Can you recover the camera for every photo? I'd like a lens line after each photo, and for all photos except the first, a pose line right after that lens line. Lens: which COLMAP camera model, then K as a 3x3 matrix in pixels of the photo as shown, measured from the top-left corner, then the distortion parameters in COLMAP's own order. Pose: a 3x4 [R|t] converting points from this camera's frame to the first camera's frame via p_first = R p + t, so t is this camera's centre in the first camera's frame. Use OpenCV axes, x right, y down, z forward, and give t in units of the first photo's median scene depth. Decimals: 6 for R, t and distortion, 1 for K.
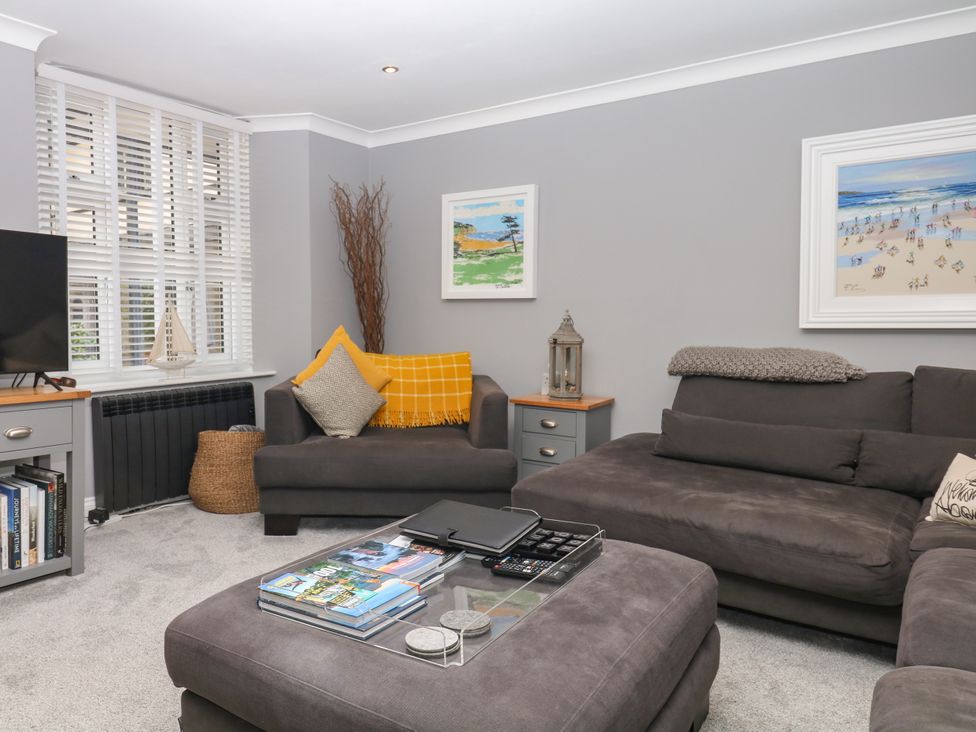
lens RADIAL K [[693.5, 0, 397.0], [0, 693.5, 349.4], [0, 0, 1]] dist [0.001703, -0.004936]
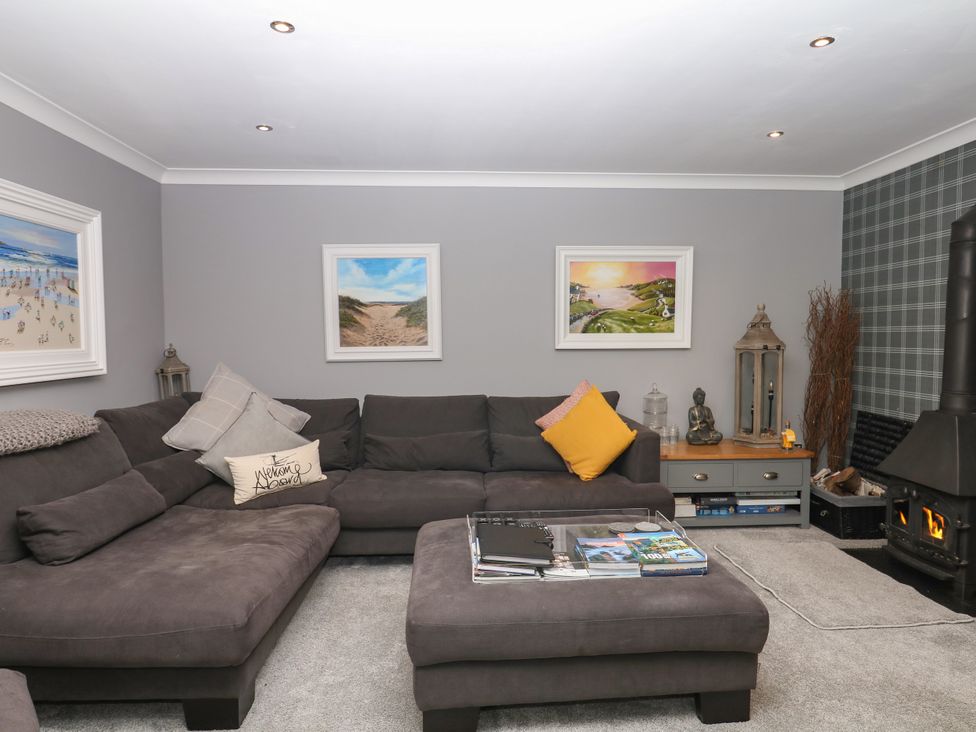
lens RADIAL K [[634.0, 0, 480.5], [0, 634.0, 365.3], [0, 0, 1]] dist [-0.002579, -0.002646]
pose [[-0.654837, -0.028814, 0.755221, -0.409105], [0.039546, 0.996598, 0.072313, -0.088405], [-0.754735, 0.077220, -0.651469, 1.011728]]
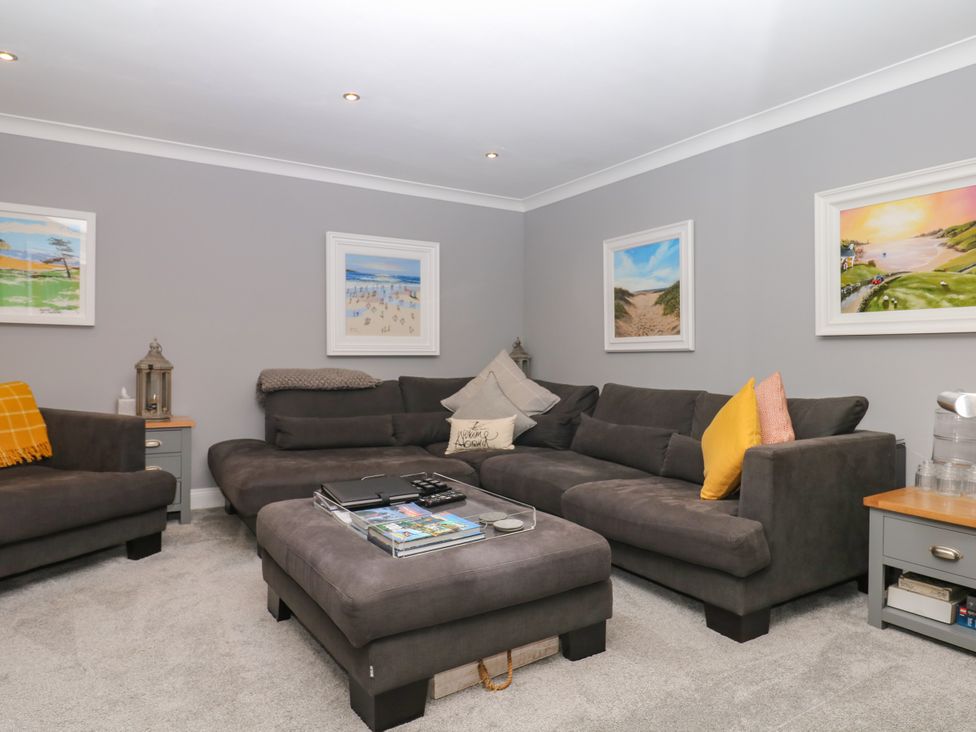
lens RADIAL K [[634.0, 0, 487.6], [0, 634.0, 363.6], [0, 0, 1]] dist [-0.002579, -0.002646]
pose [[0.353567, -0.006873, 0.935384, -0.573036], [0.034014, 0.999406, -0.005513, 0.006755], [-0.934790, 0.033765, 0.353591, 0.182119]]
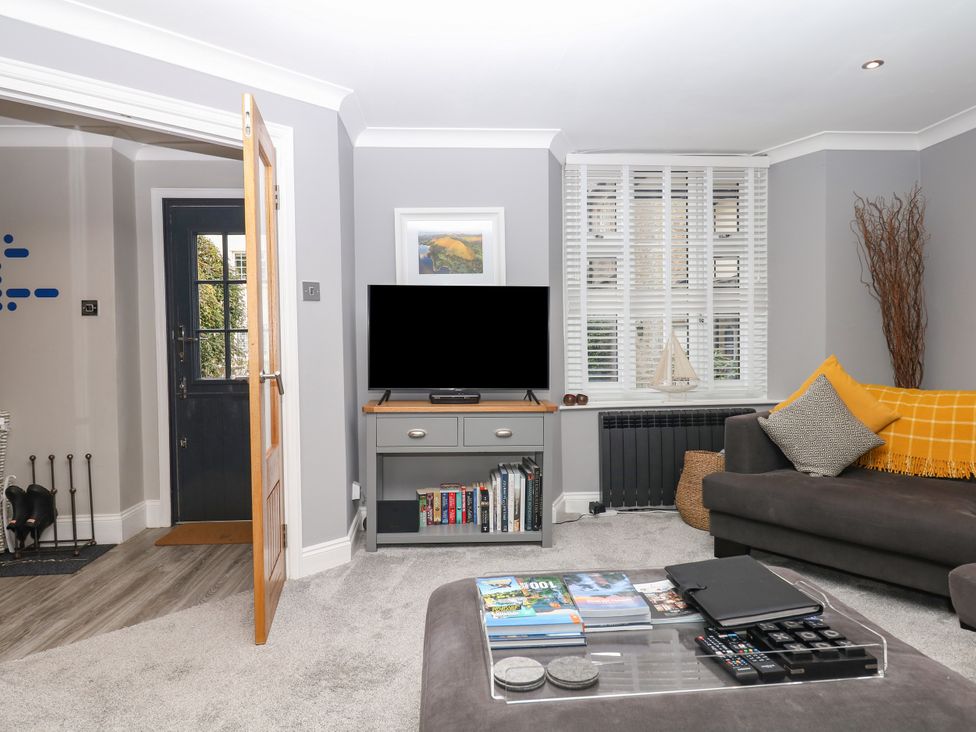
lens RADIAL K [[607.6, 0, 494.0], [0, 607.6, 367.3], [0, 0, 1]] dist [-0.002178, -0.002236]
pose [[0.664196, 0.021905, -0.747238, 0.269710], [-0.025726, 0.999648, 0.006437, -0.013711], [0.747116, 0.014948, 0.664526, 0.145526]]
